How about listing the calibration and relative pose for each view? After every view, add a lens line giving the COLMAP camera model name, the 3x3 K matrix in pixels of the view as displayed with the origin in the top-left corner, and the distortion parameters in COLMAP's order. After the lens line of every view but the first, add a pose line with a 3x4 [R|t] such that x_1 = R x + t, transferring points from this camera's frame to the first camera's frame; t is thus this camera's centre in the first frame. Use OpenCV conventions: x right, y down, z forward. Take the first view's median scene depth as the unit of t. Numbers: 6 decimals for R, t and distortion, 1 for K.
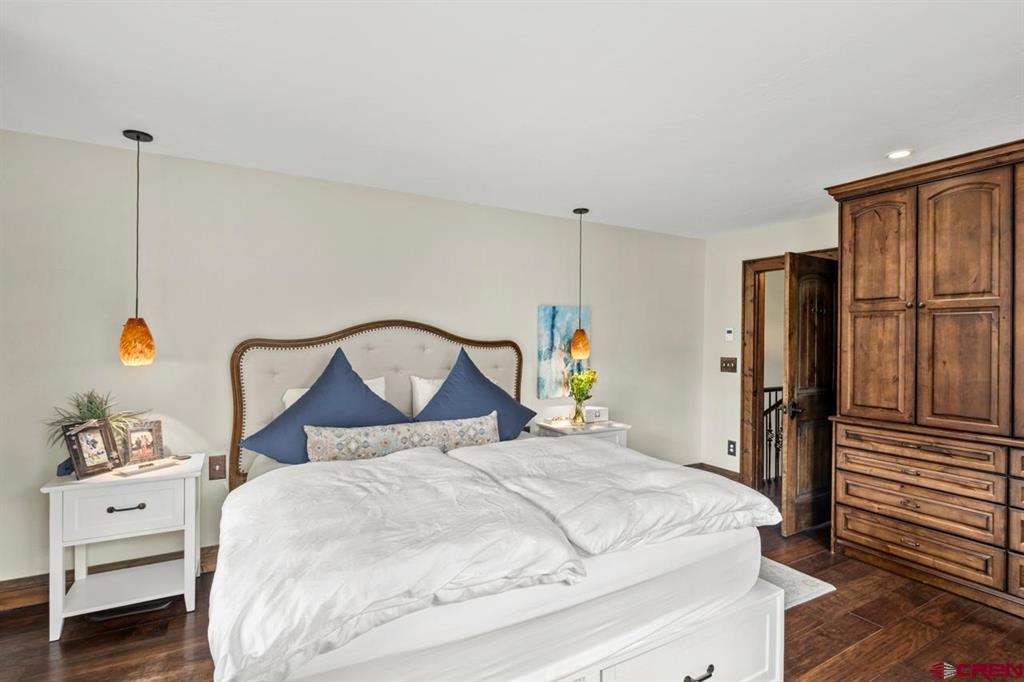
lens RADIAL K [[499.8, 0, 514.5], [0, 499.8, 337.9], [0, 0, 1]] dist [-0.012667, -0.000708]
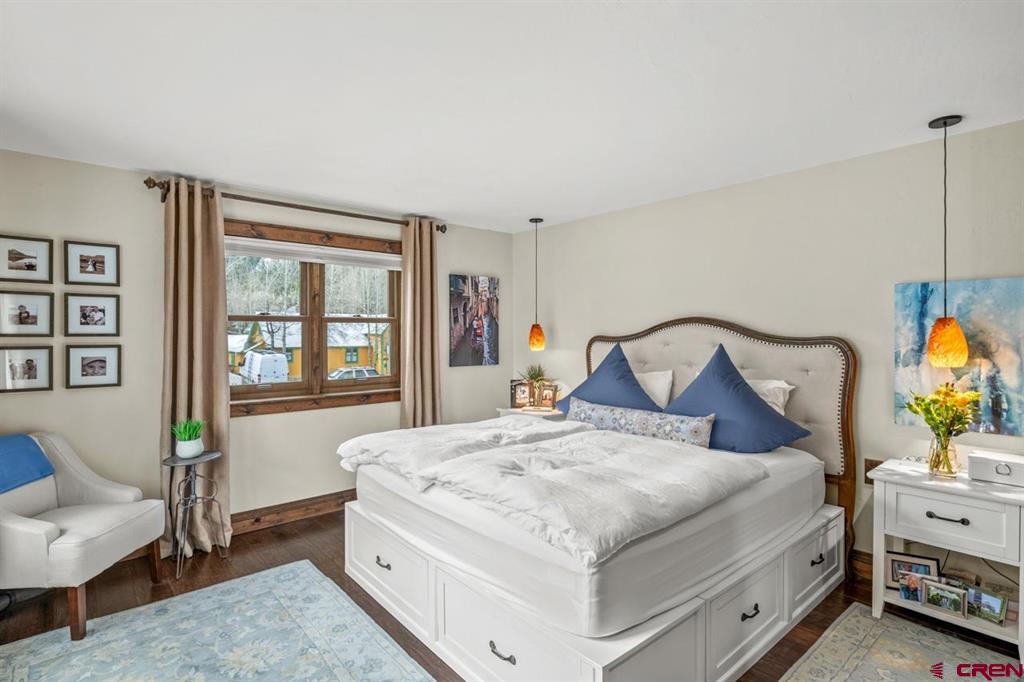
lens RADIAL K [[508.4, 0, 514.9], [0, 508.4, 340.2], [0, 0, 1]] dist [-0.000511, -0.000961]
pose [[0.192214, 0.003287, -0.981348, 0.802166], [0.000925, 0.999993, 0.003530, 0.008911], [0.981353, -0.001587, 0.192210, 0.469623]]
